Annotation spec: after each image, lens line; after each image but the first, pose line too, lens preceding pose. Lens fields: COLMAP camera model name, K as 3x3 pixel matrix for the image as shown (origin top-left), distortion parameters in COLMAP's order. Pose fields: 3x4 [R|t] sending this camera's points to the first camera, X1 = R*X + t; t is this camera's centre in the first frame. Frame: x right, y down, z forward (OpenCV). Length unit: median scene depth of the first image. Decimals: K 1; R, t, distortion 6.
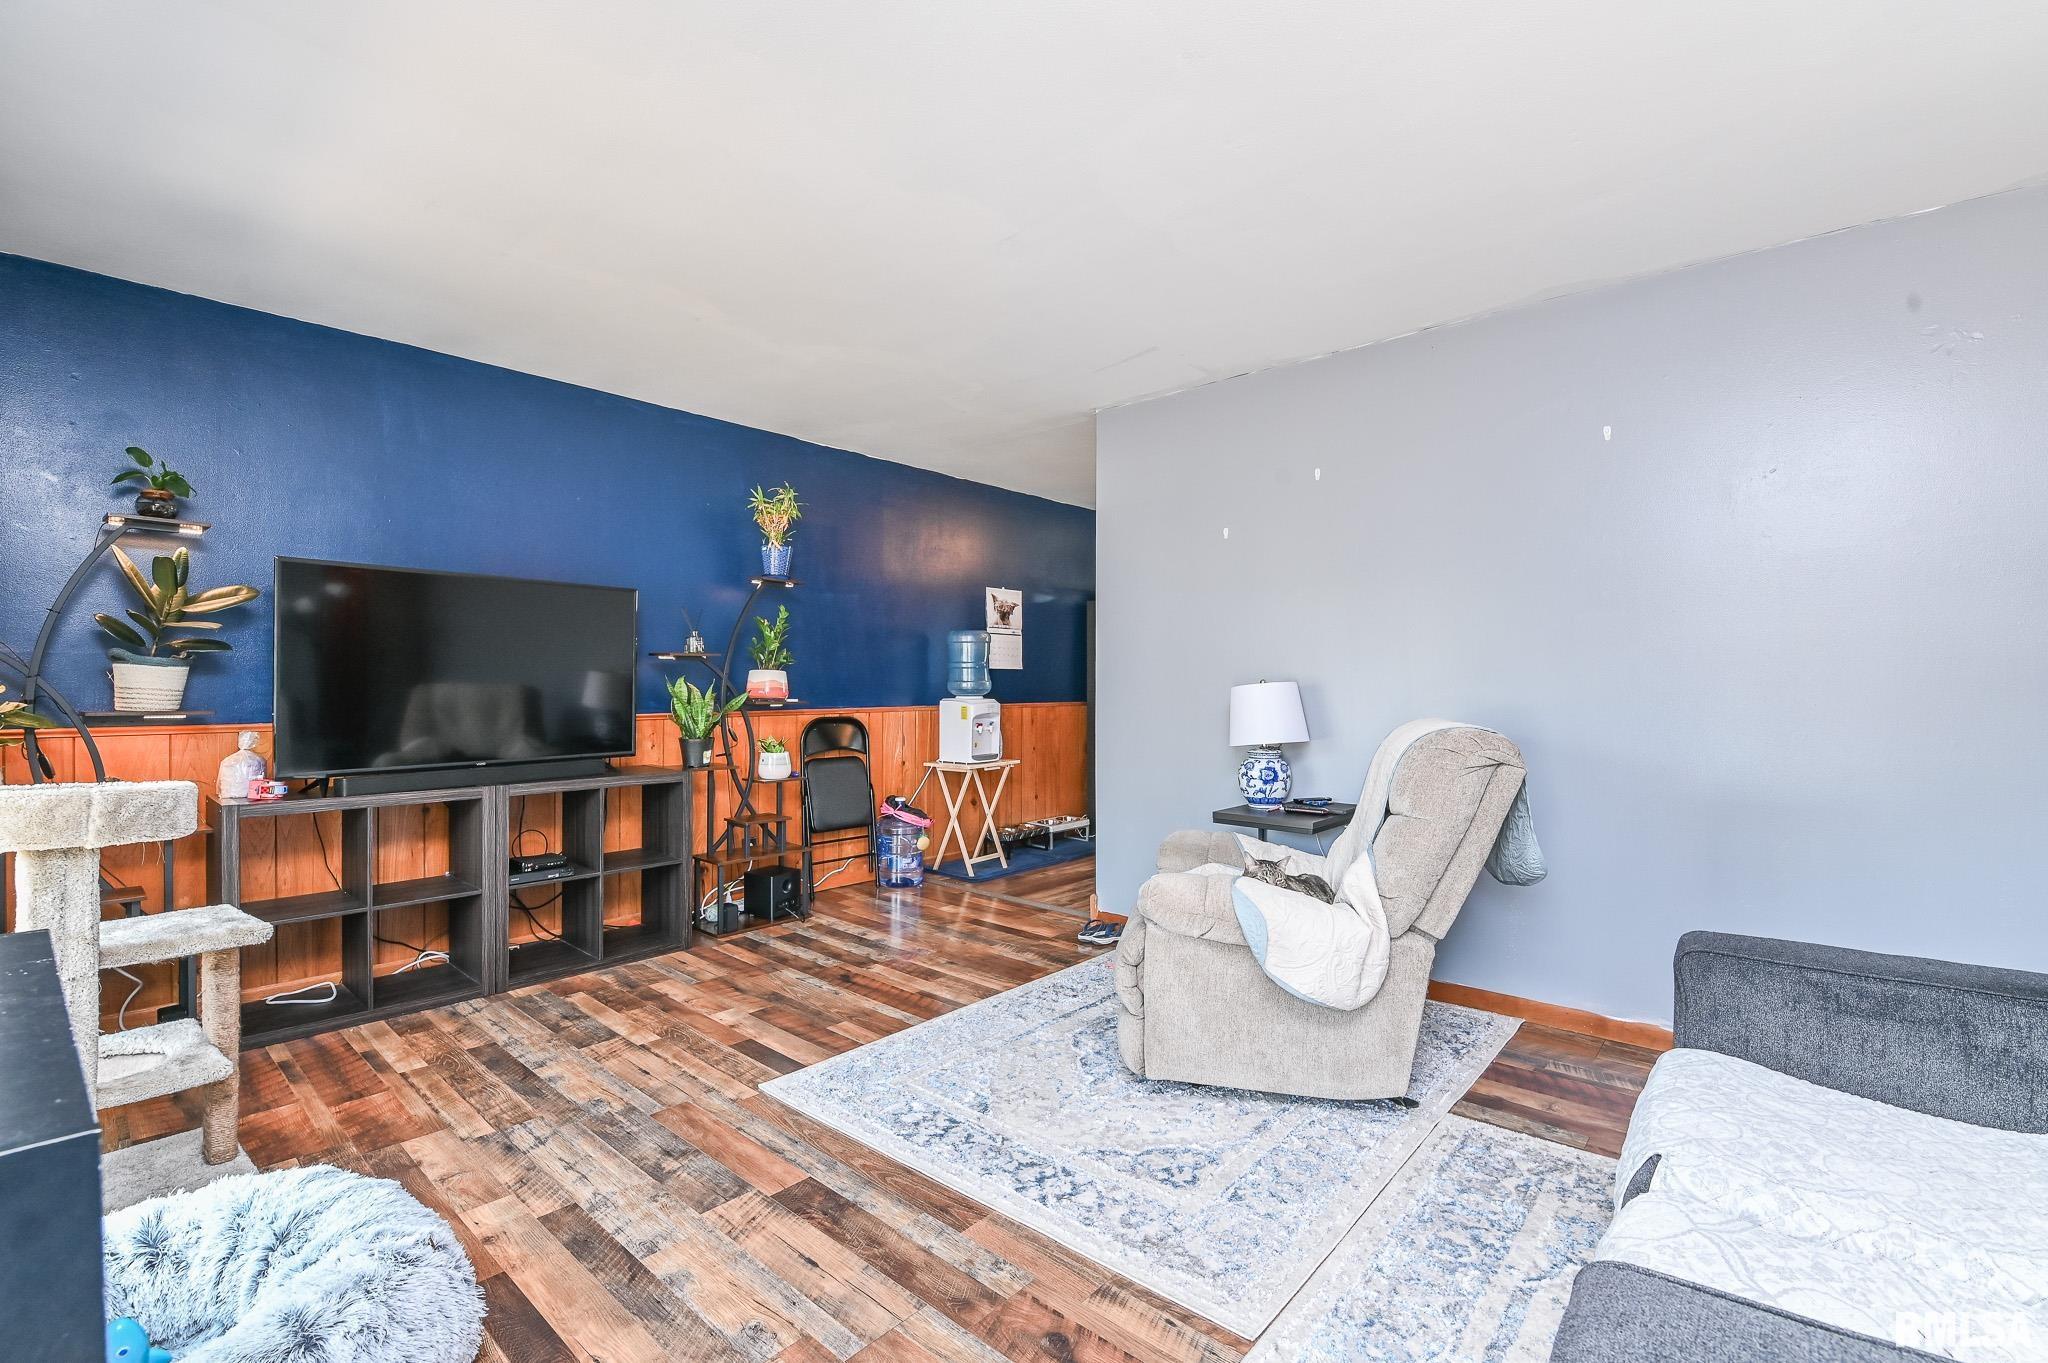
lens RADIAL K [[880.9, 0, 1028.7], [0, 880.9, 682.0], [0, 0, 1]] dist [0.000293, -0.014701]
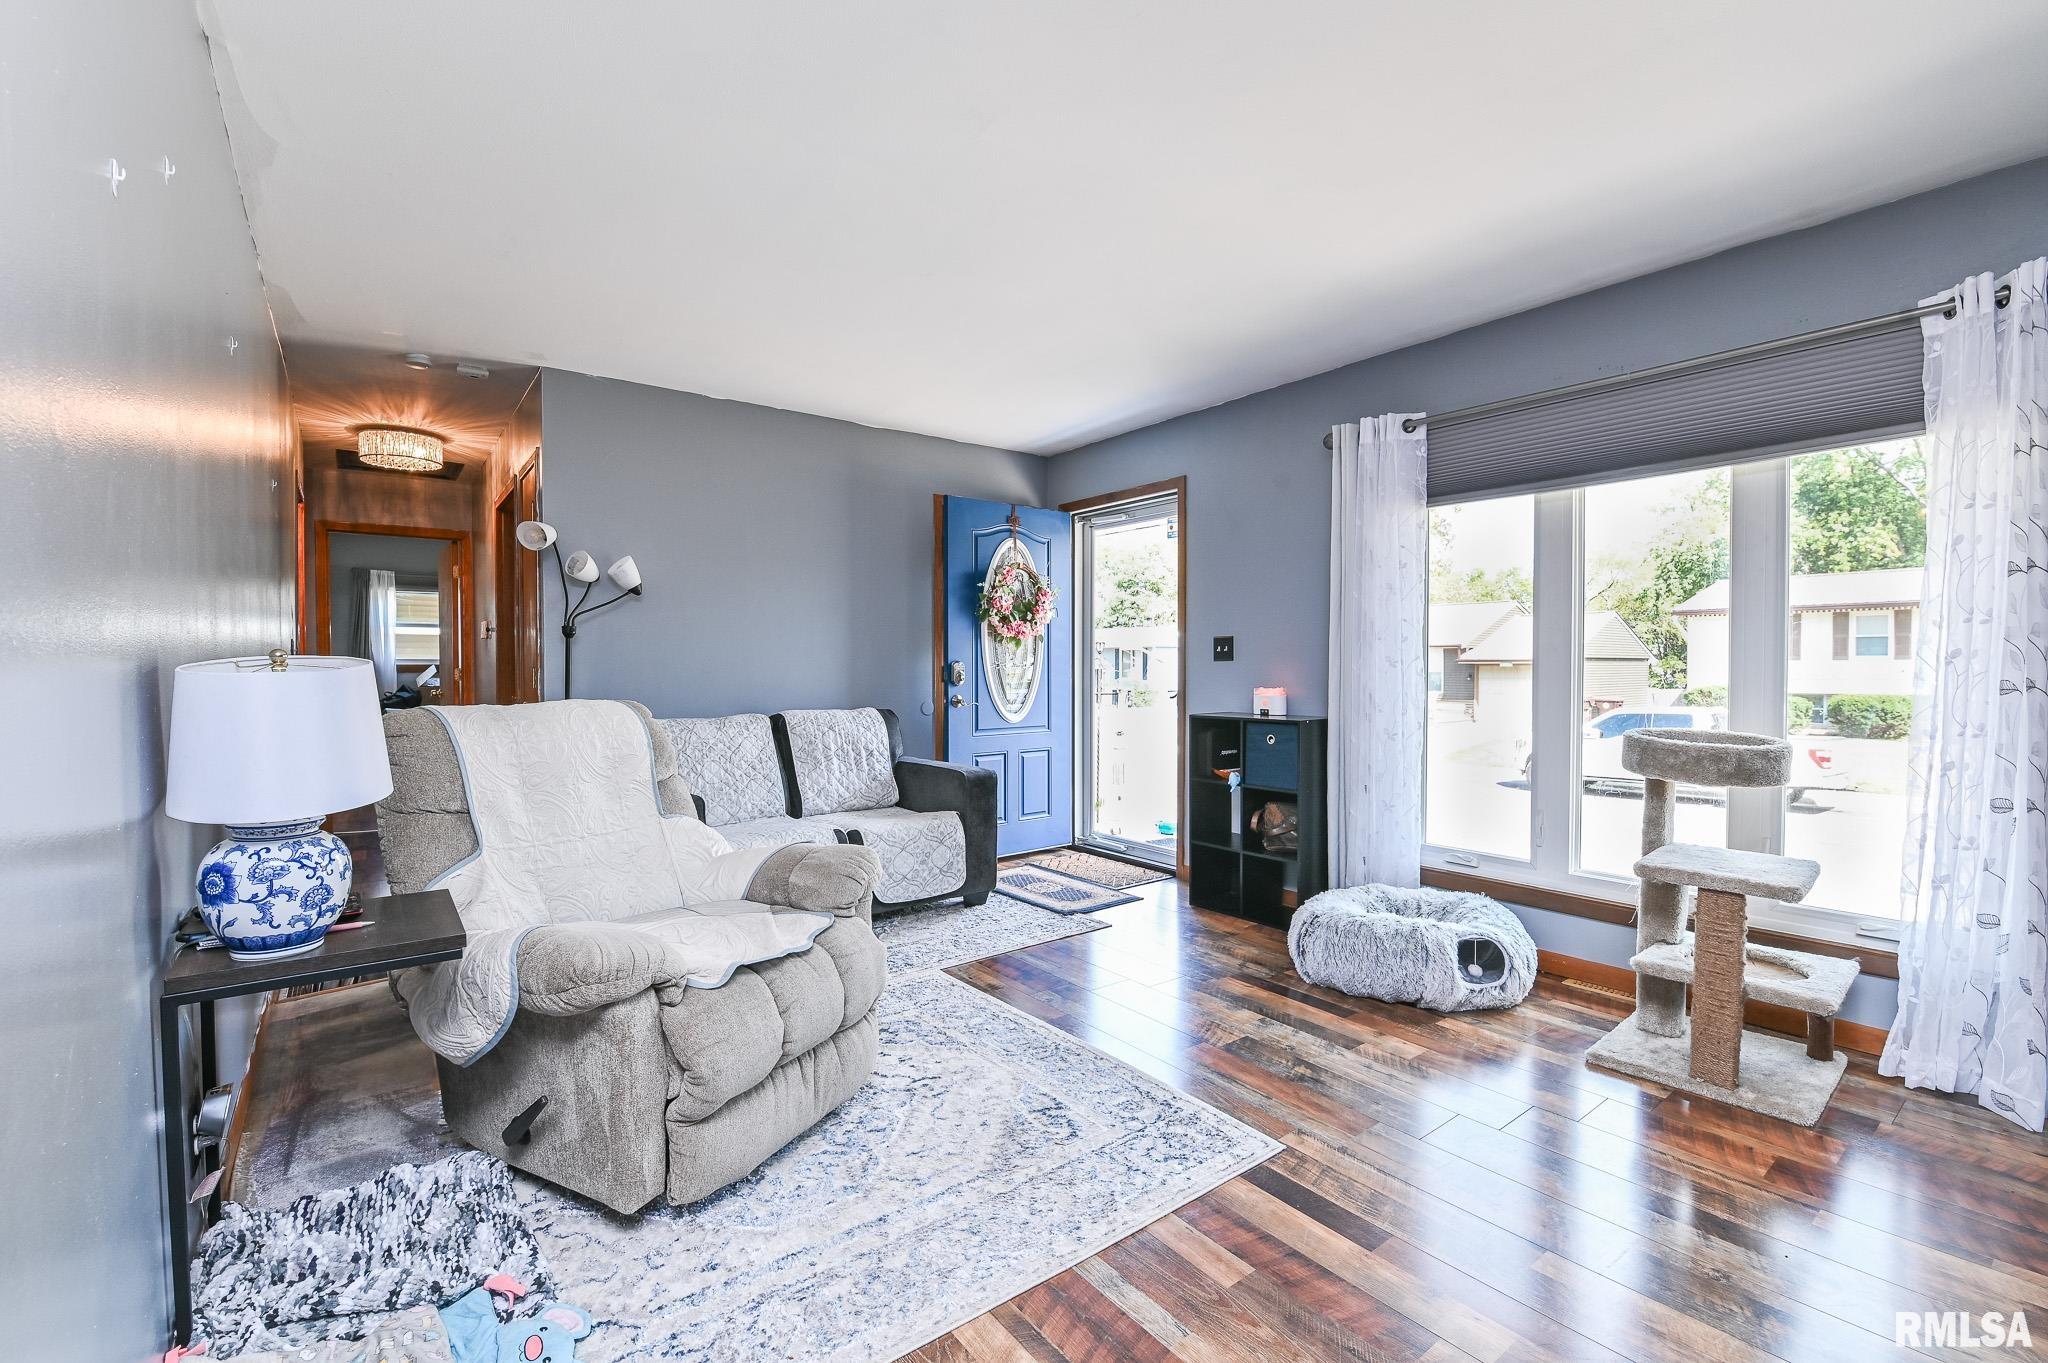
lens RADIAL K [[880.9, 0, 1028.7], [0, 880.9, 682.0], [0, 0, 1]] dist [0.000293, -0.014701]
pose [[-0.979485, -0.003864, 0.201480, -0.157260], [-0.000563, 0.999865, 0.016439, 0.005269], [-0.201516, 0.015989, -0.979355, 1.235508]]
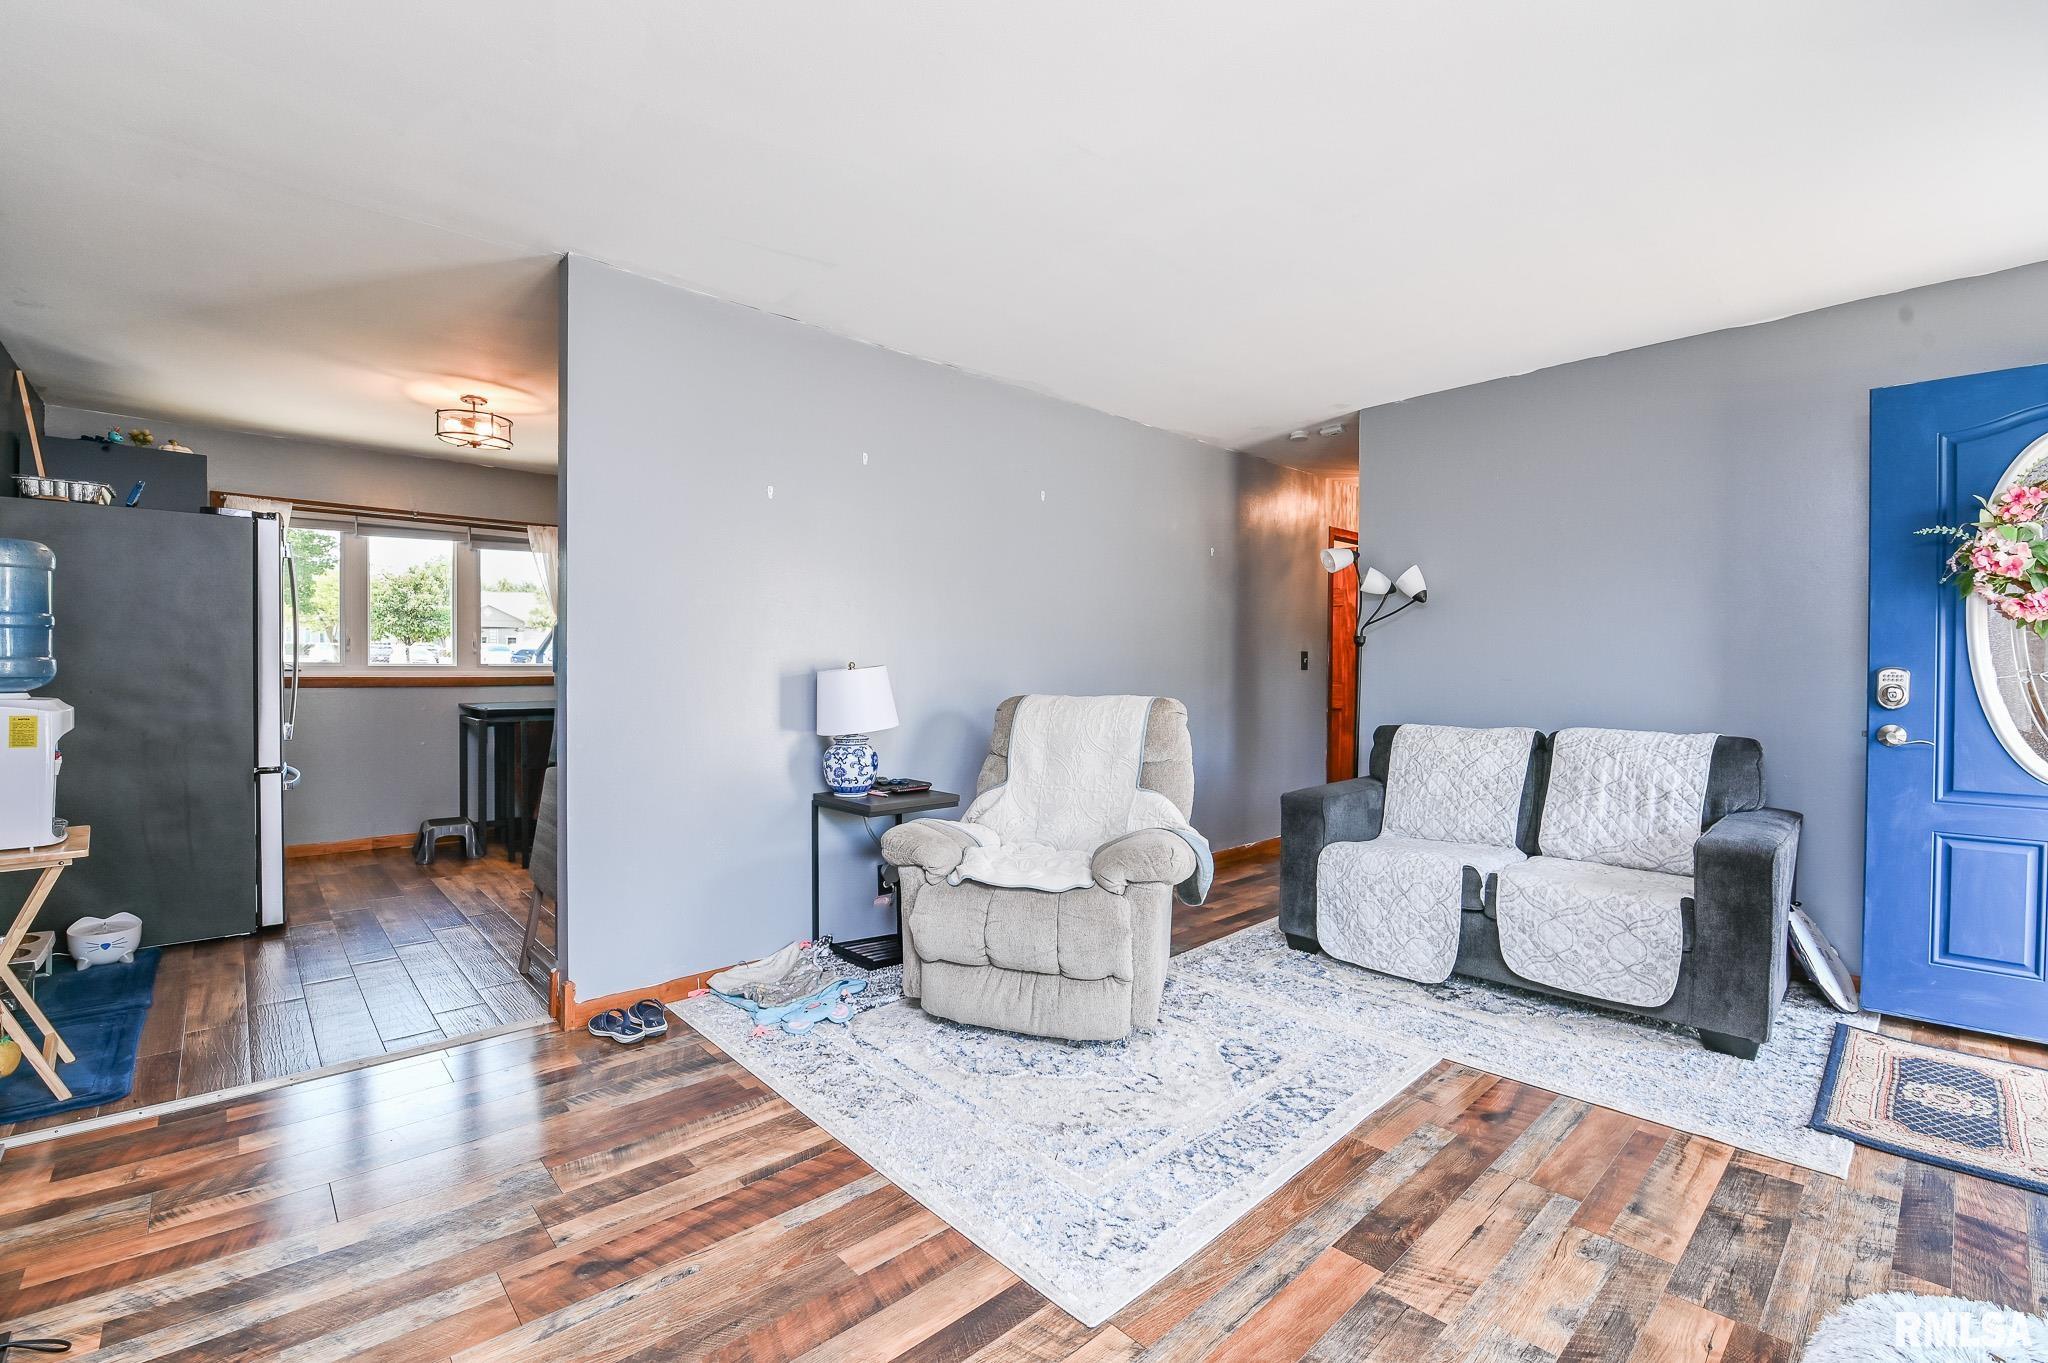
lens RADIAL K [[878.1, 0, 1030.4], [0, 878.1, 676.2], [0, 0, 1]] dist [0.000240, -0.010735]
pose [[0.106440, -0.009737, 0.994271, -0.608283], [-0.006512, 0.999924, 0.010490, 0.000741], [-0.994298, -0.007591, 0.106368, 0.653924]]
